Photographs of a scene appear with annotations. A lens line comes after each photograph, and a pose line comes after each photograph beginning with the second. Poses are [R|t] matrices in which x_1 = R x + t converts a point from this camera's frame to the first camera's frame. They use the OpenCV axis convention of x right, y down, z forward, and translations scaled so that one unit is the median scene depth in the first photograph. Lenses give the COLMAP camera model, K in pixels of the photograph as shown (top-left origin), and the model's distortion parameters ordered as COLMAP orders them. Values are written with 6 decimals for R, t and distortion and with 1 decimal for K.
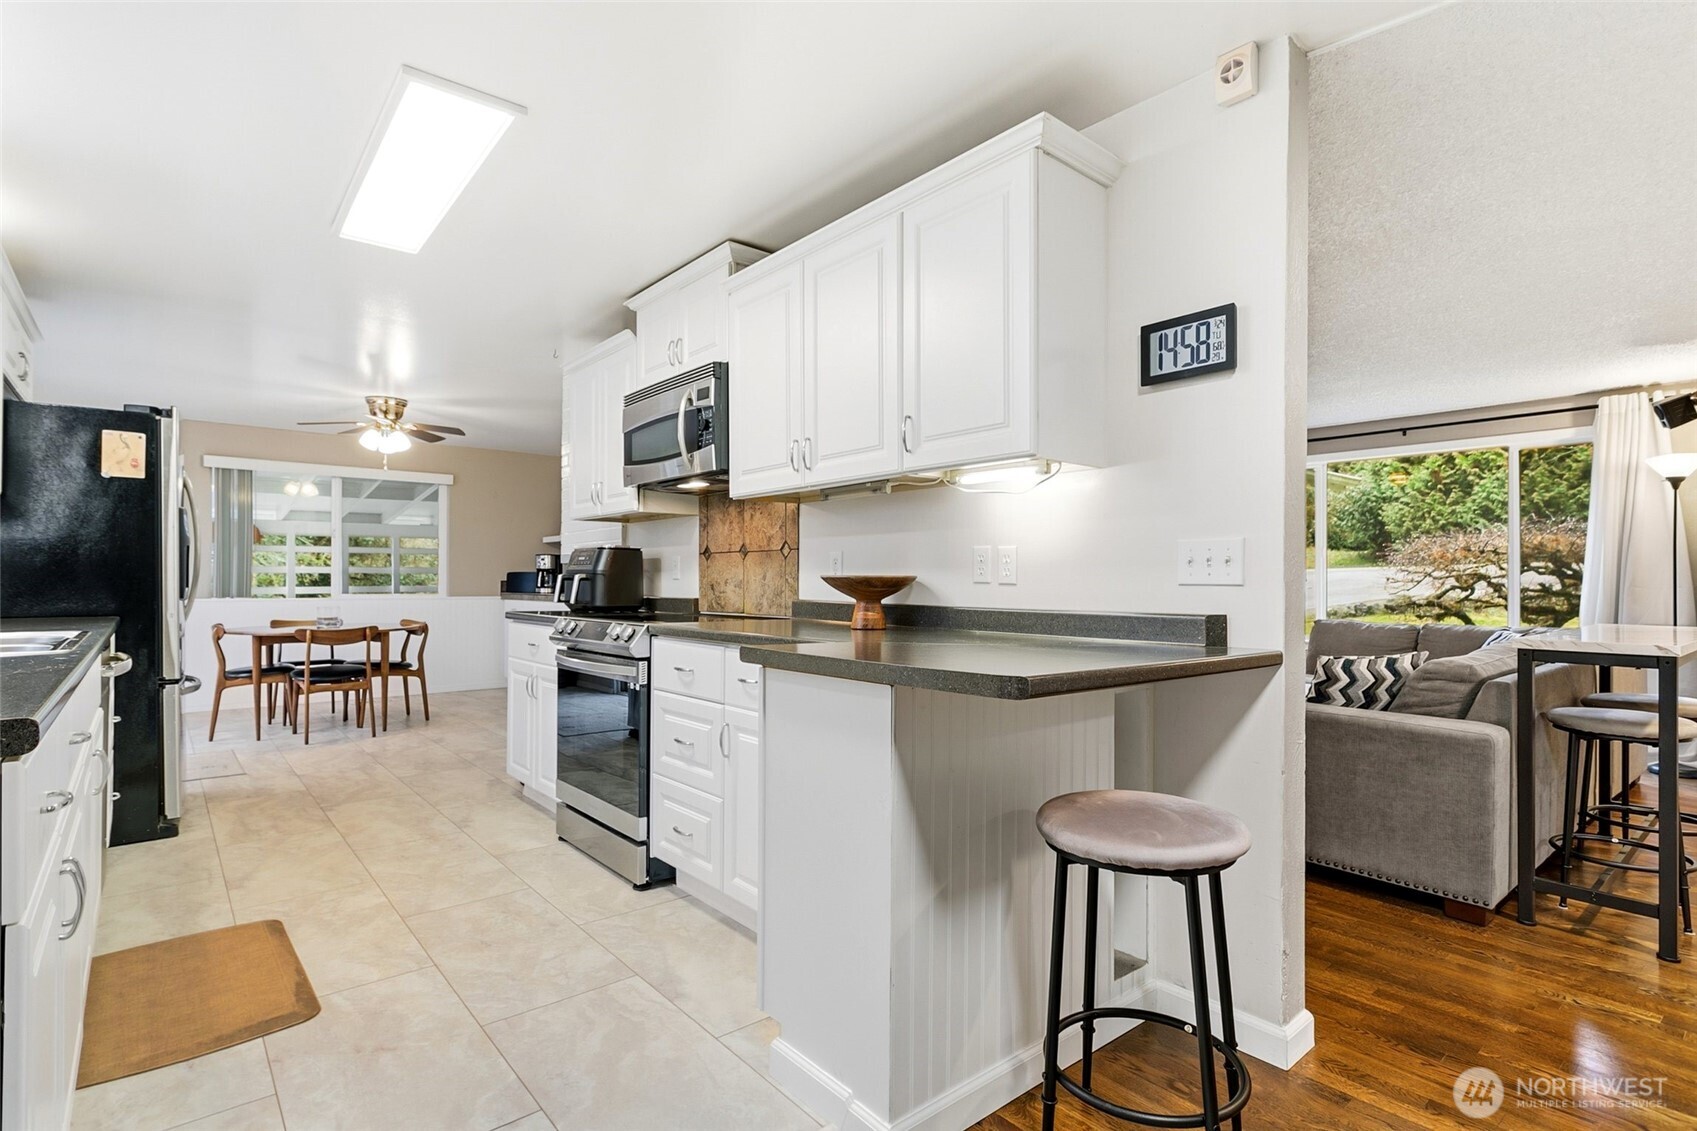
lens RADIAL K [[824.8, 0, 852.4], [0, 824.8, 589.1], [0, 0, 1]] dist [0.001888, 0.002332]
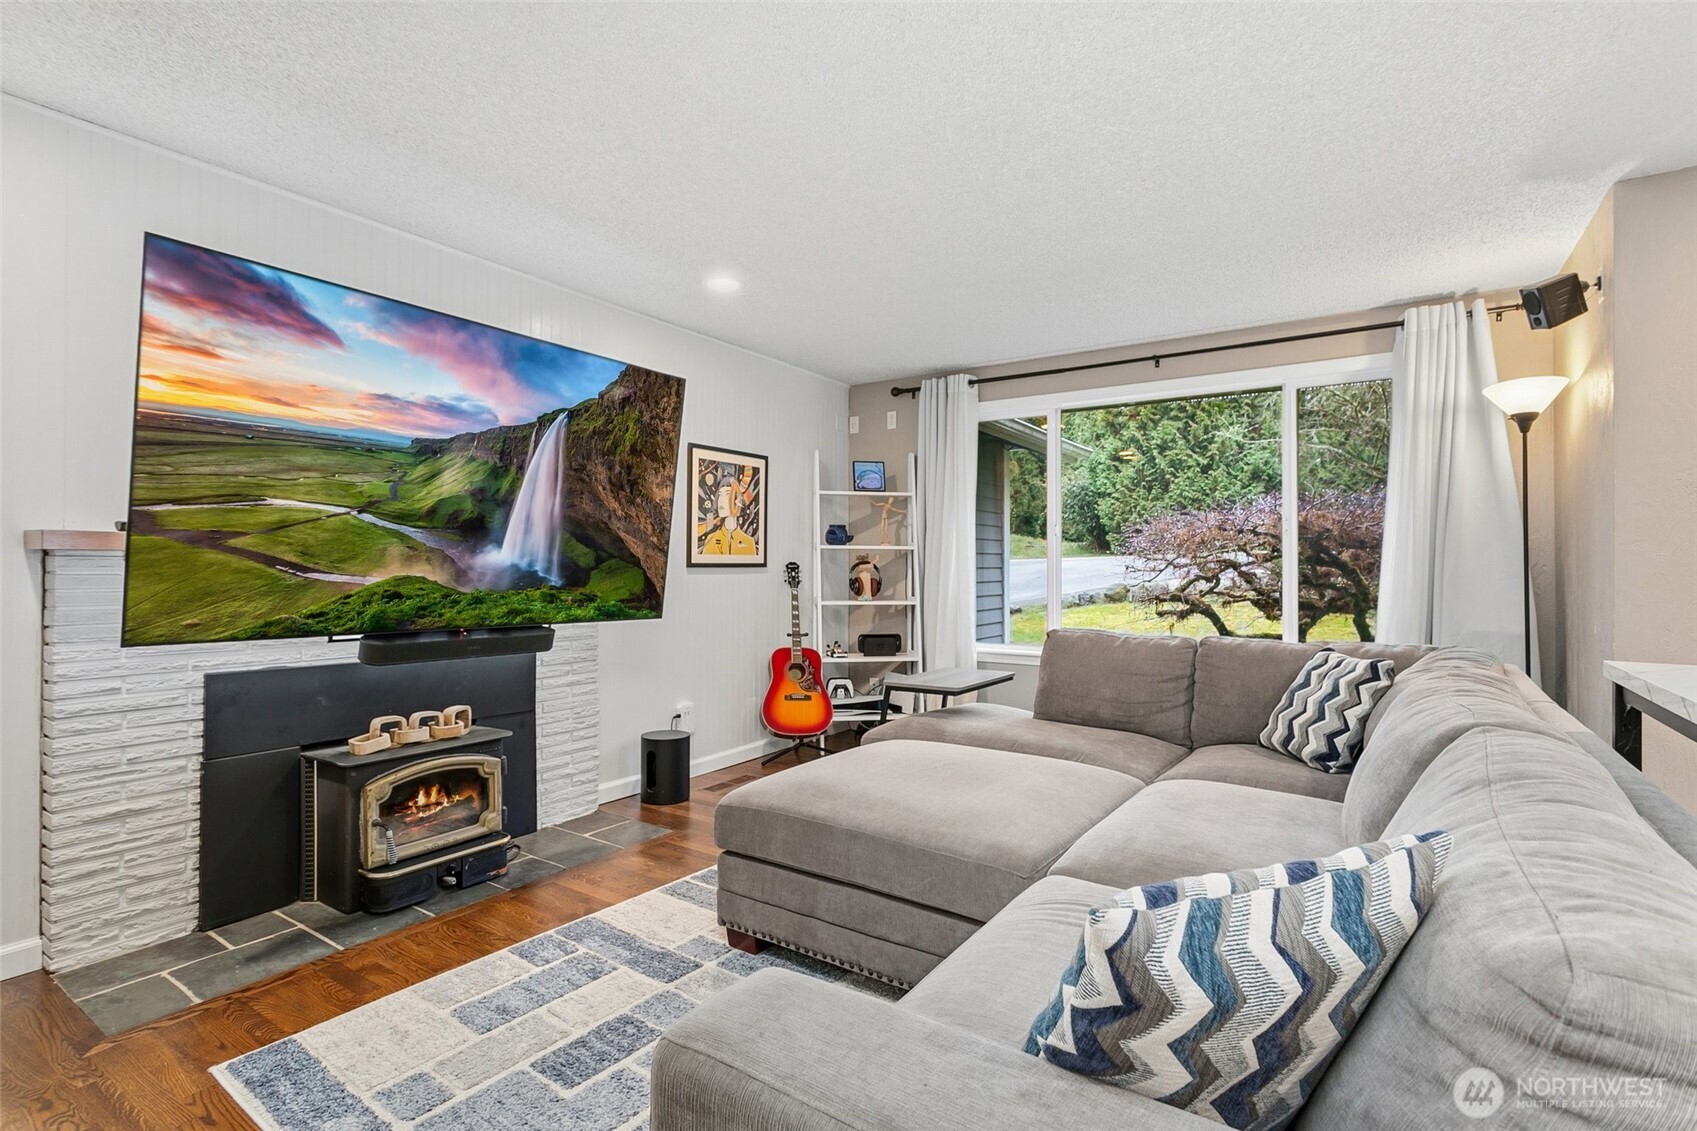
lens RADIAL K [[824.8, 0, 845.7], [0, 824.8, 569.9], [0, 0, 1]] dist [0.001888, 0.002332]
pose [[0.961863, -0.002849, 0.273518, 0.174218], [0.005958, 0.999927, -0.010537, -0.003066], [-0.273468, 0.011765, 0.961809, 0.317443]]
